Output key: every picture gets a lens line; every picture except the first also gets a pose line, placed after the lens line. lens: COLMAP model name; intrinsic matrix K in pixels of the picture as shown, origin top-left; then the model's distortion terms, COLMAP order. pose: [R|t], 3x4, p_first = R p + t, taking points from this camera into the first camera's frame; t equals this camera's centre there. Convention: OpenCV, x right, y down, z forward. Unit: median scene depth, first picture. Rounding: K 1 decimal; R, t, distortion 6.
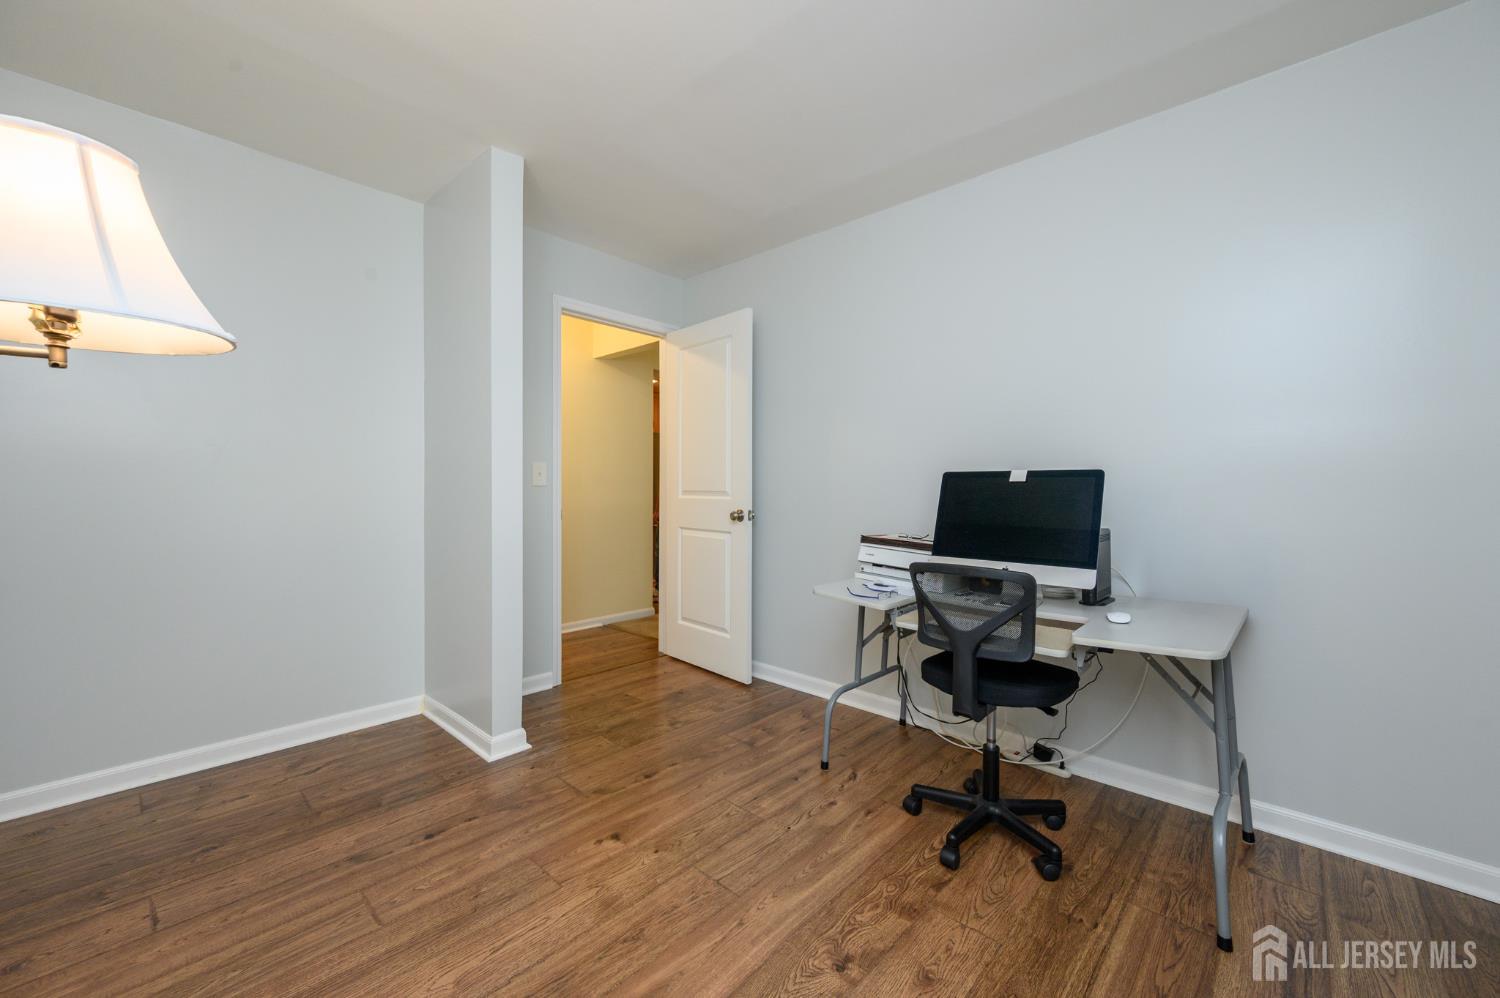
lens RADIAL K [[590.6, 0, 749.8], [0, 590.6, 492.4], [0, 0, 1]] dist [-0.001472, -0.000253]
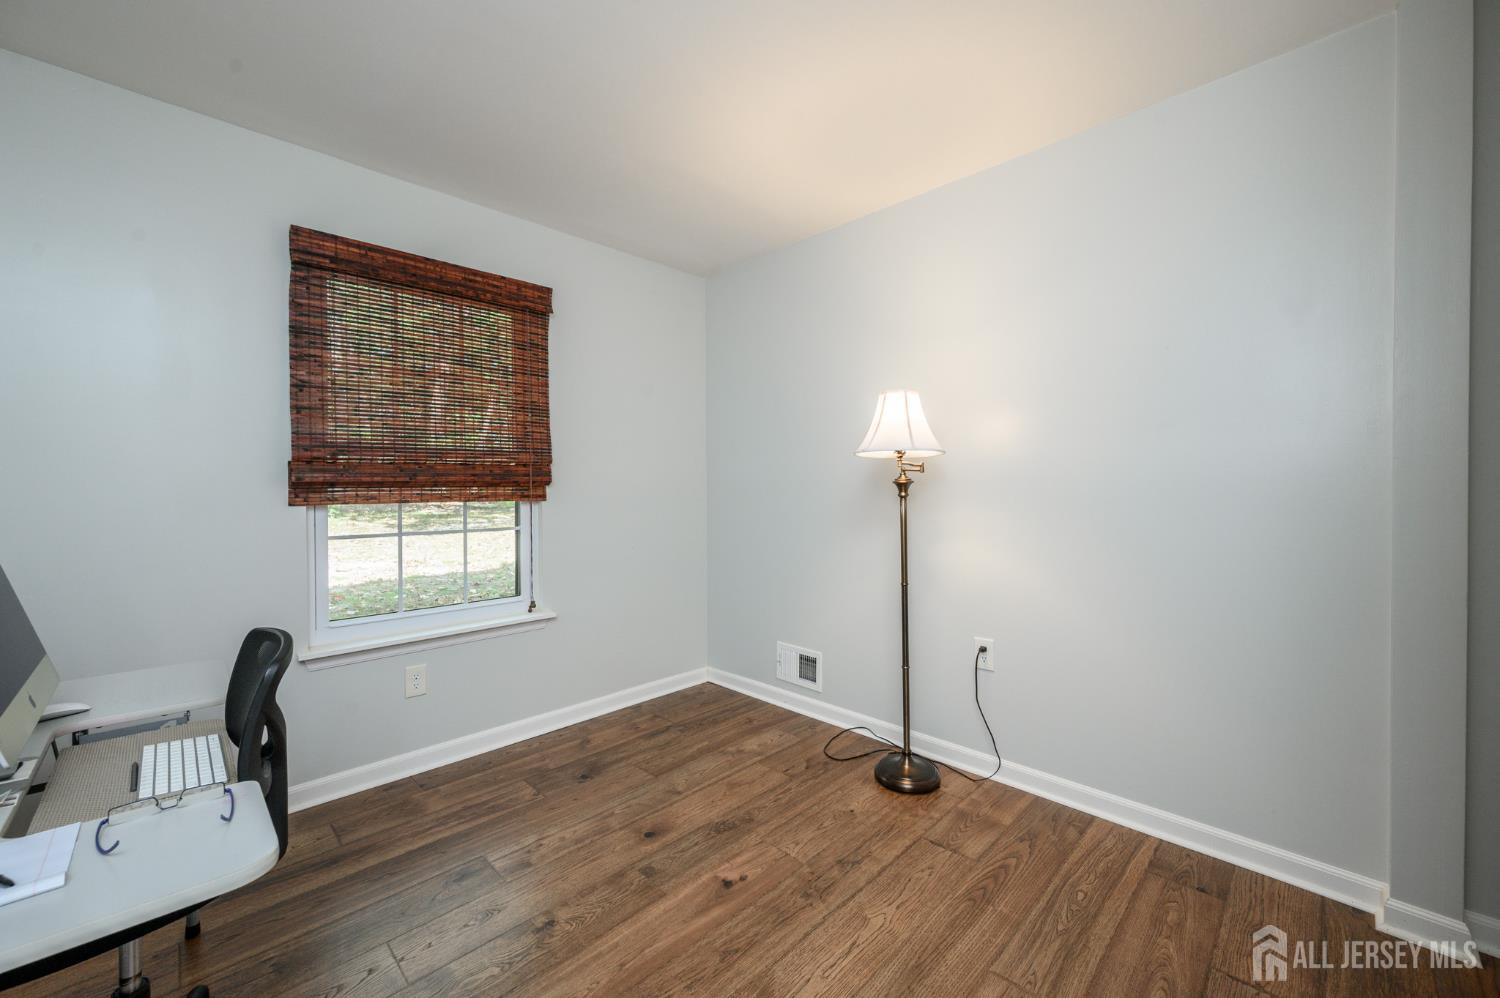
lens RADIAL K [[590.6, 0, 749.8], [0, 590.6, 492.4], [0, 0, 1]] dist [-0.001472, -0.000253]
pose [[-0.999403, -0.001145, 0.034526, -0.274321], [-0.000624, 0.999886, 0.015104, -0.071042], [-0.034540, 0.015074, -0.999290, 2.069785]]
